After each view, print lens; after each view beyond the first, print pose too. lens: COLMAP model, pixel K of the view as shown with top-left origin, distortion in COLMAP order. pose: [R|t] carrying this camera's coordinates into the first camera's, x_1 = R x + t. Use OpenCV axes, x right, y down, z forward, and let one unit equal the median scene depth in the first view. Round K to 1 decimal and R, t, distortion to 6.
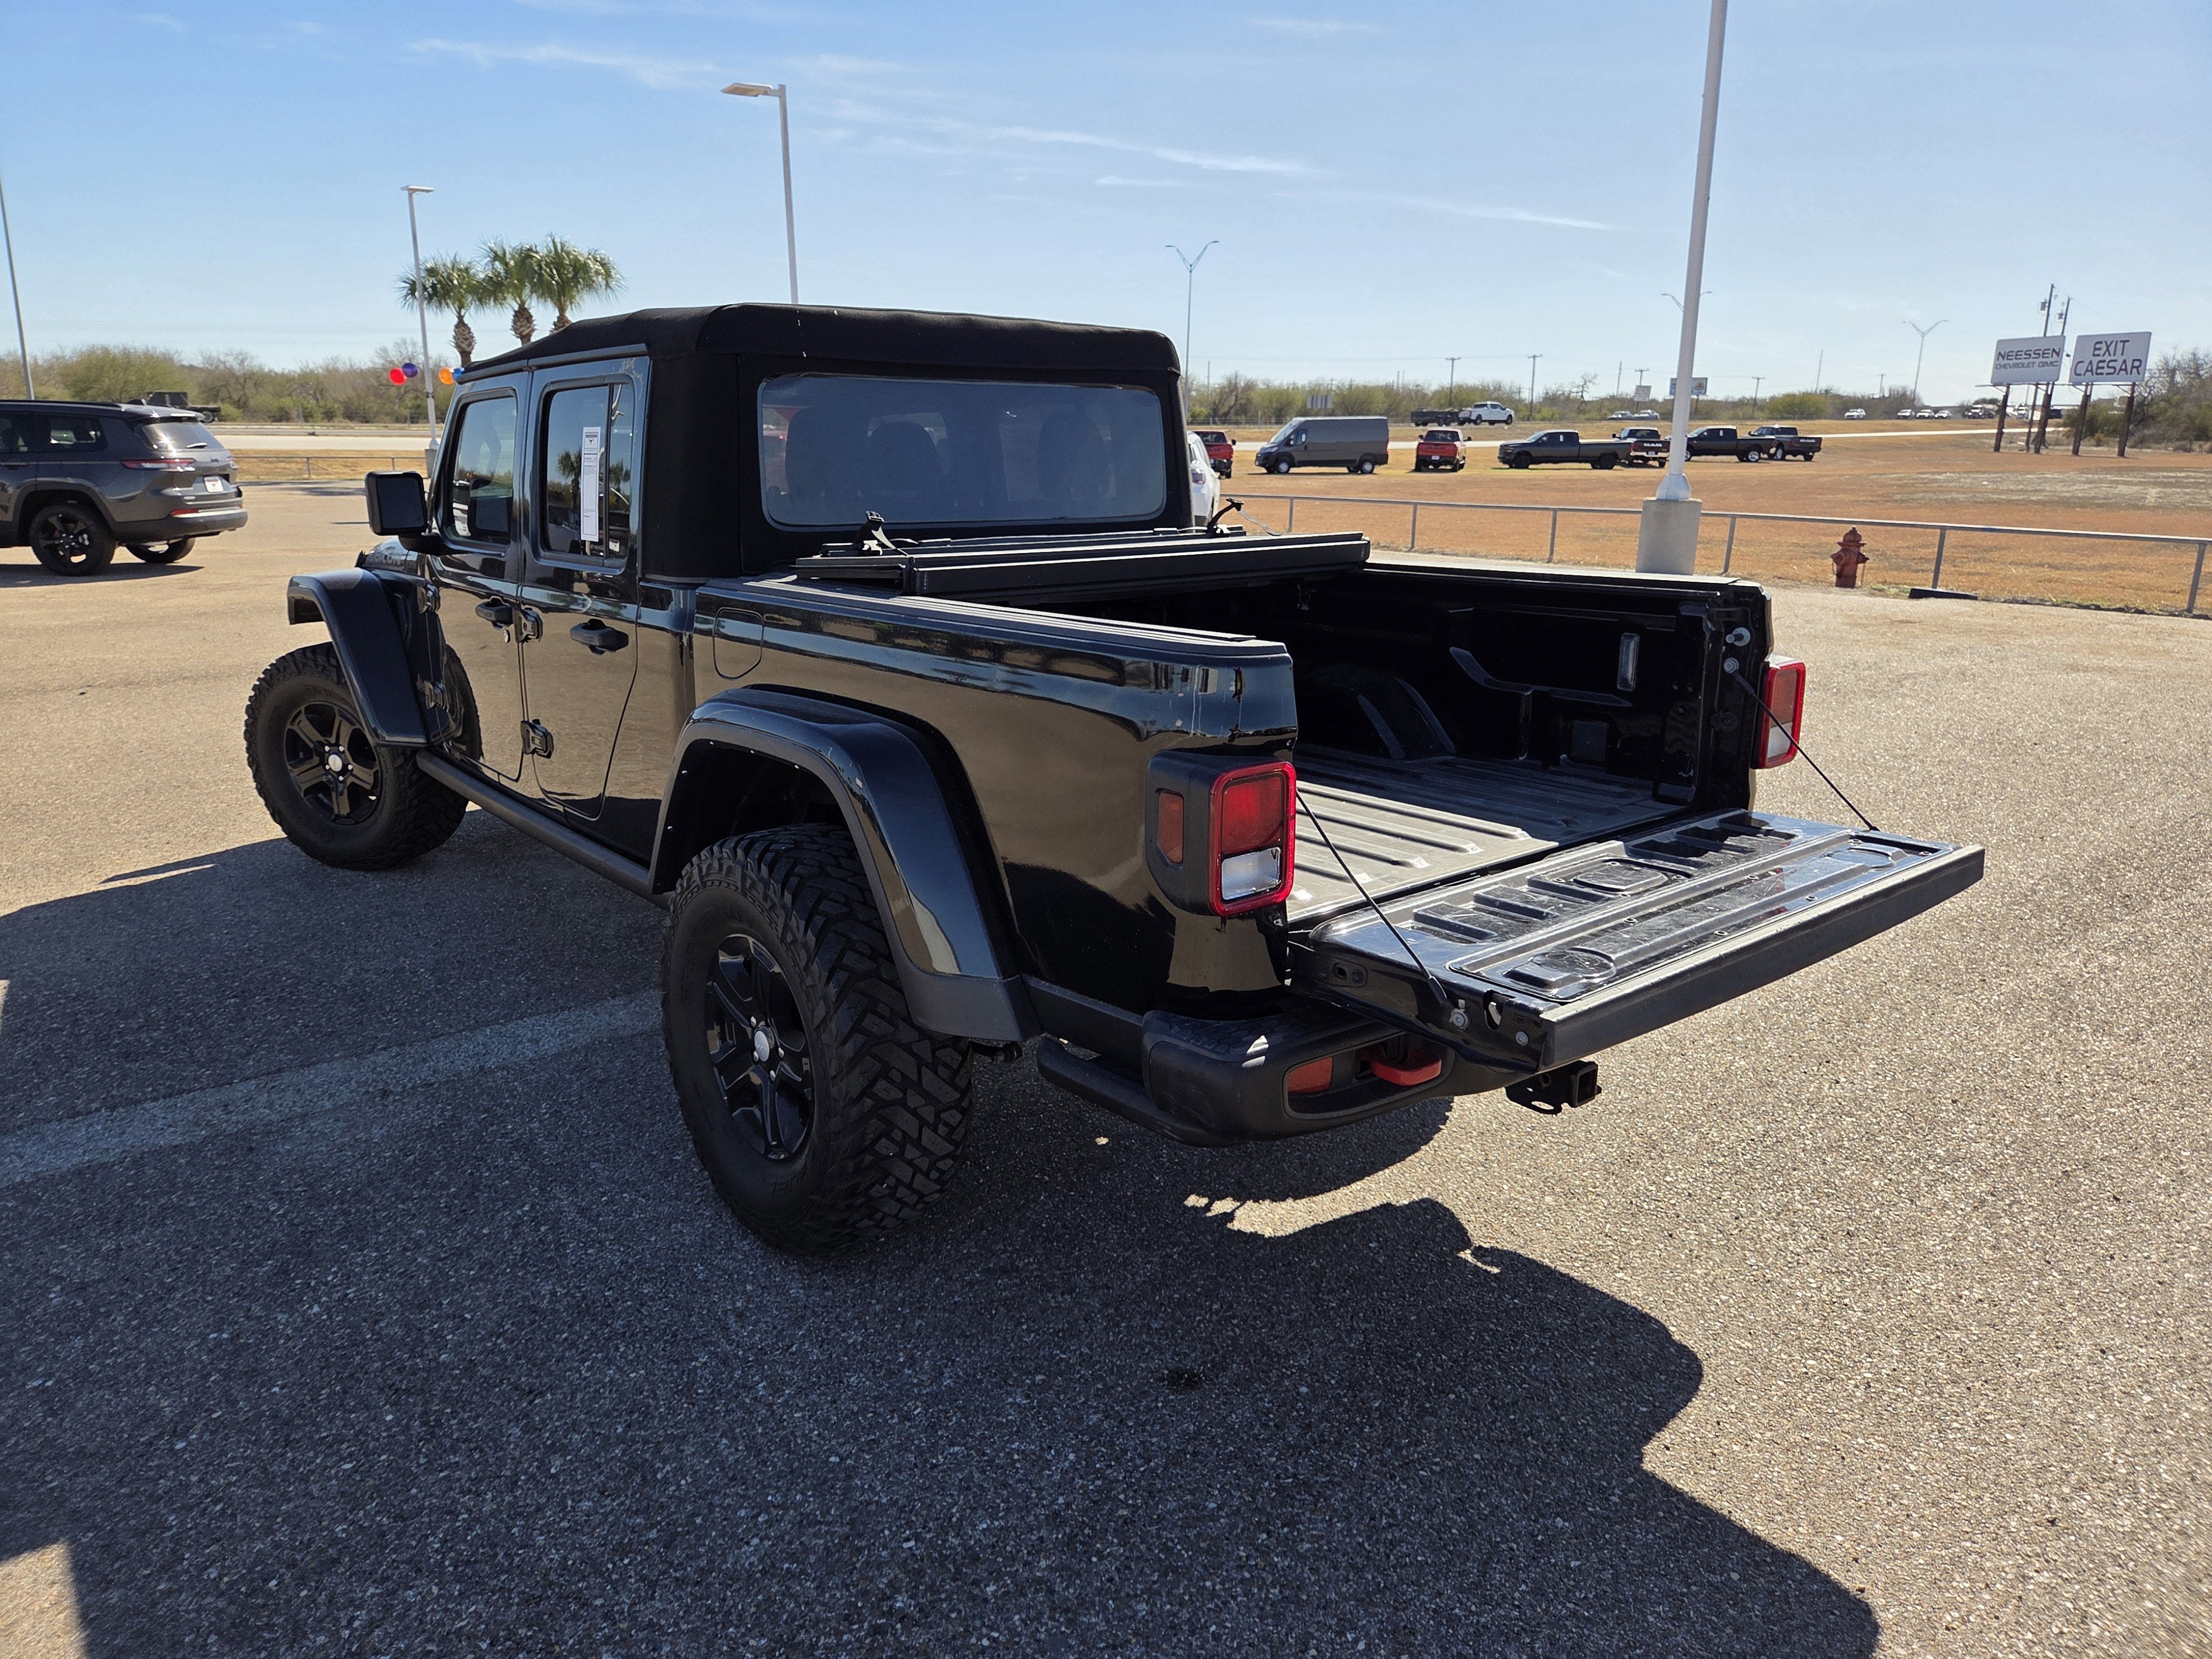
lens RADIAL K [[1492.5, 0, 1111.7], [0, 1492.5, 836.3], [0, 0, 1]] dist [0.048007, -0.044451]
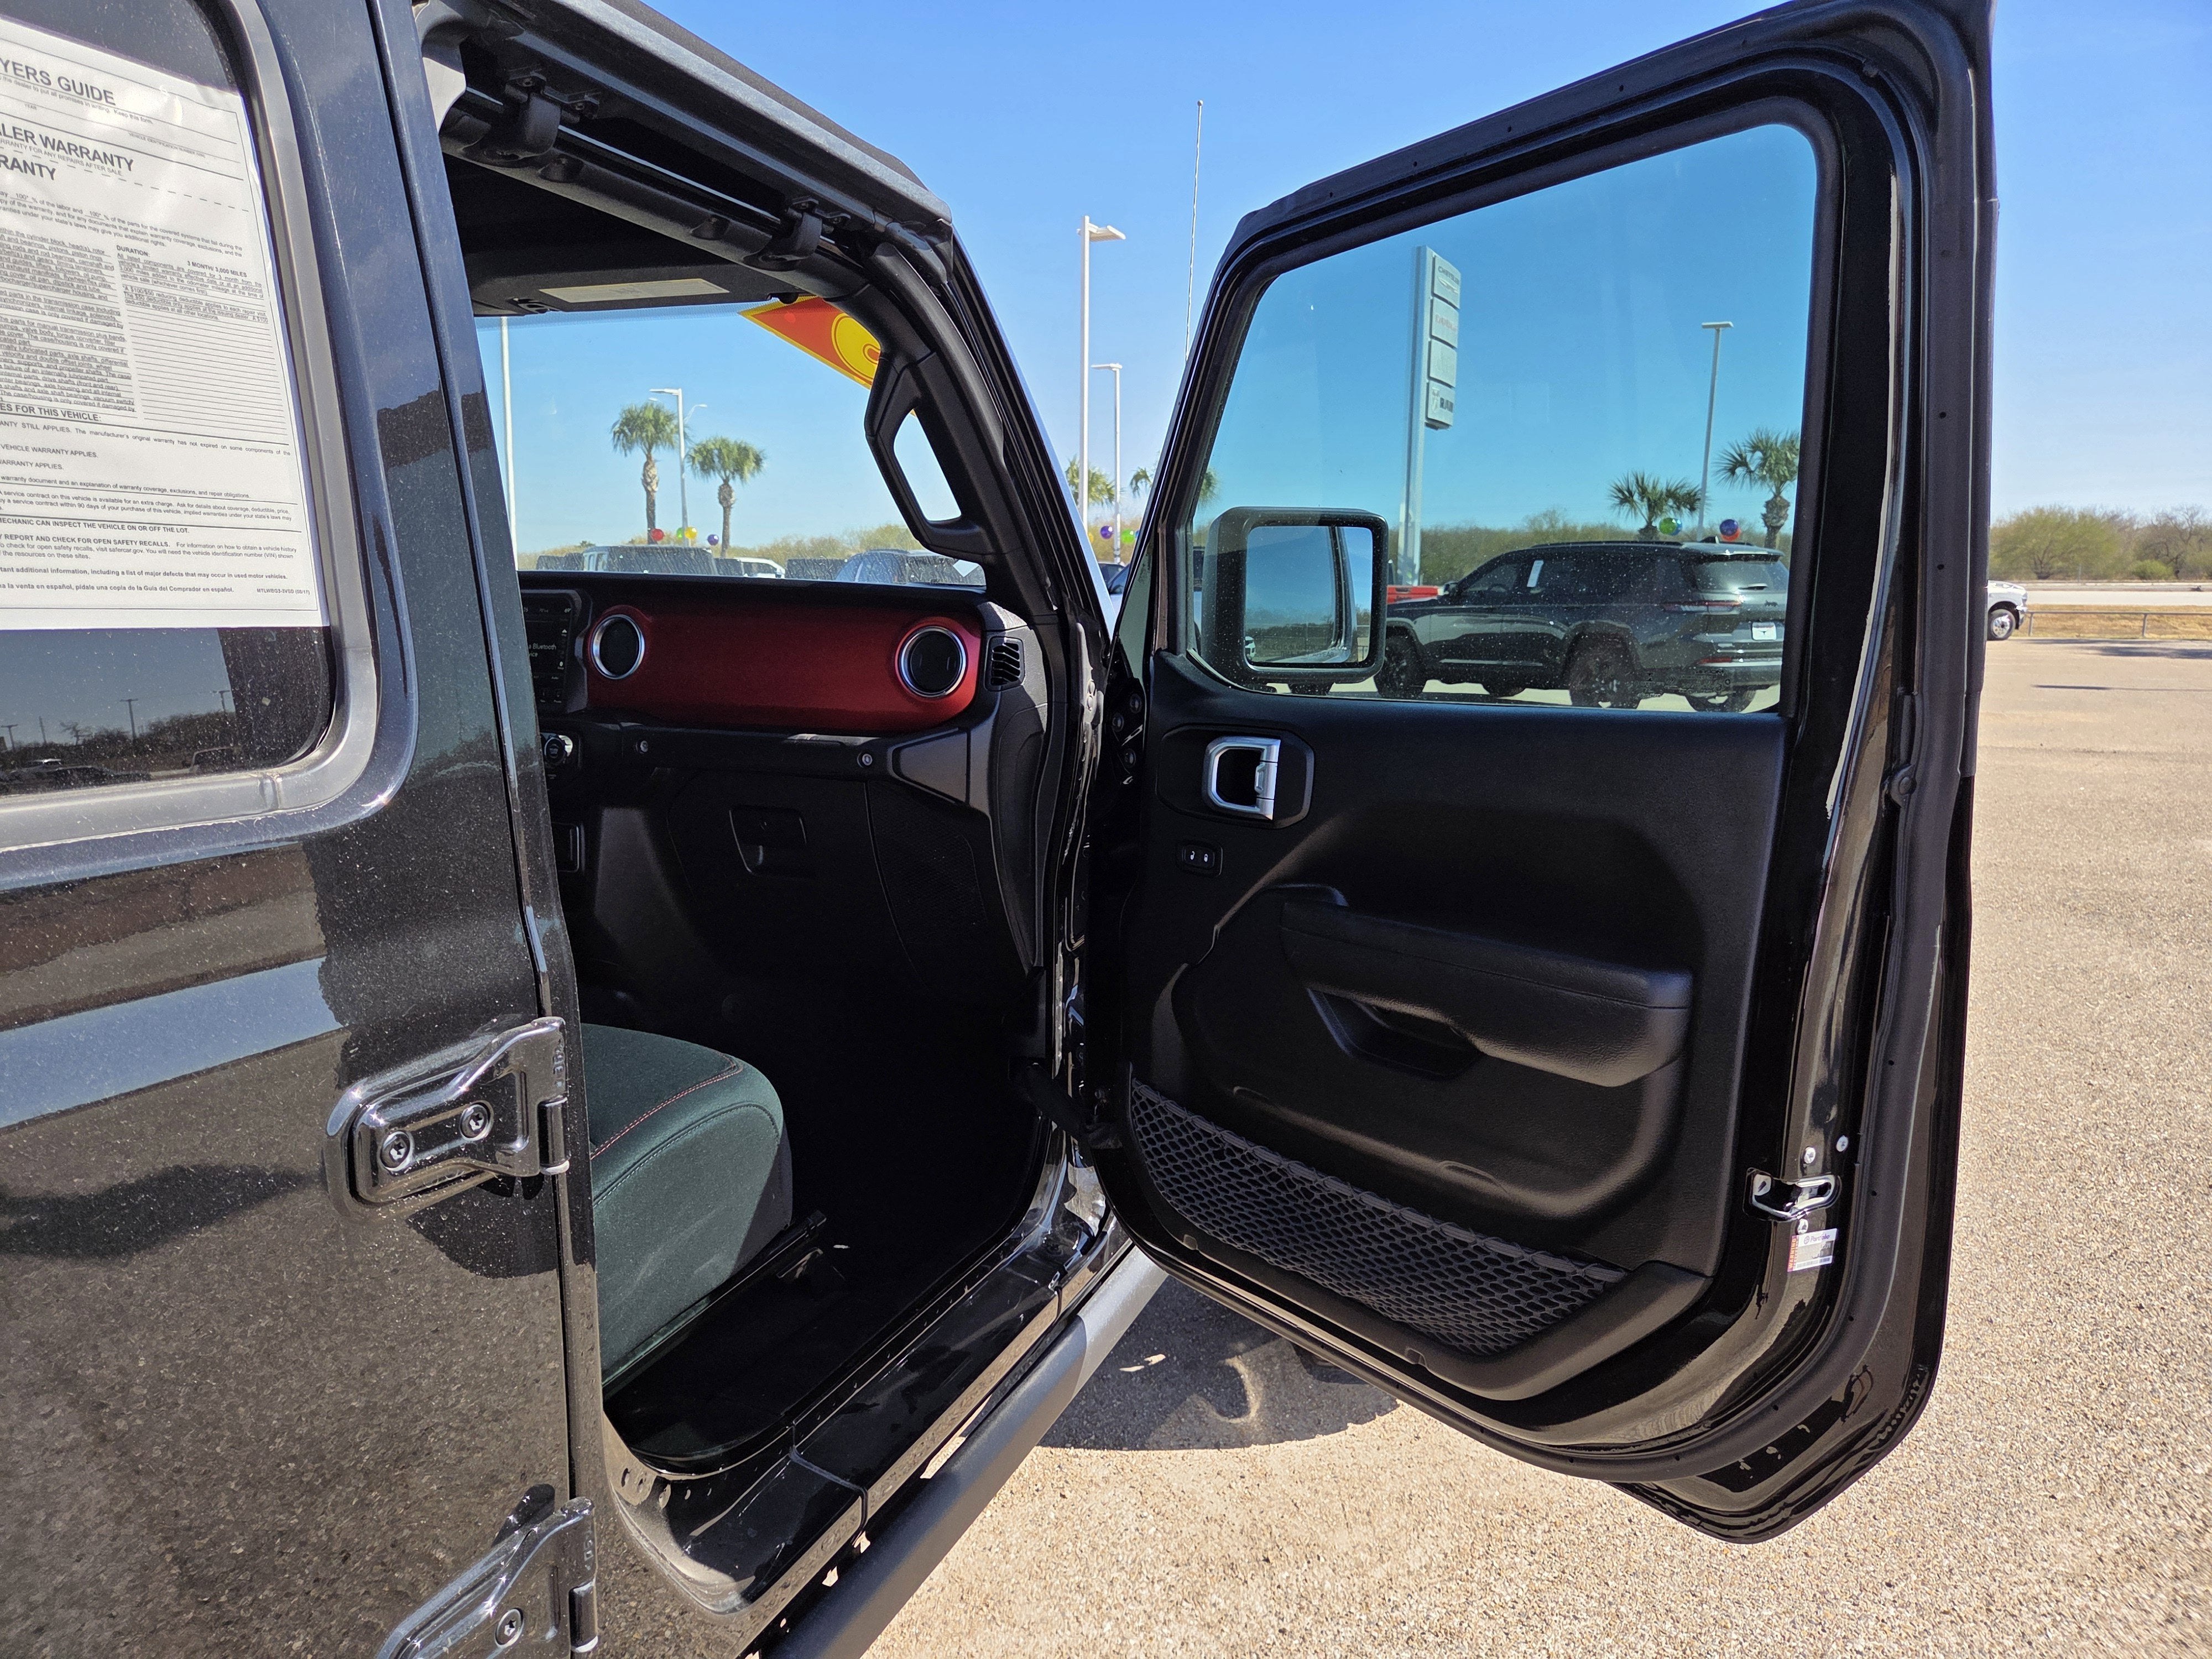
lens RADIAL K [[1492.5, 0, 1084.4], [0, 1492.5, 830.8], [0, 0, 1]] dist [0.048007, -0.044451]
pose [[0.412295, 0.141142, -0.900051, 0.126015], [-0.235415, 0.970880, 0.044410, -0.280325], [0.880109, 0.193575, 0.433516, 1.246641]]
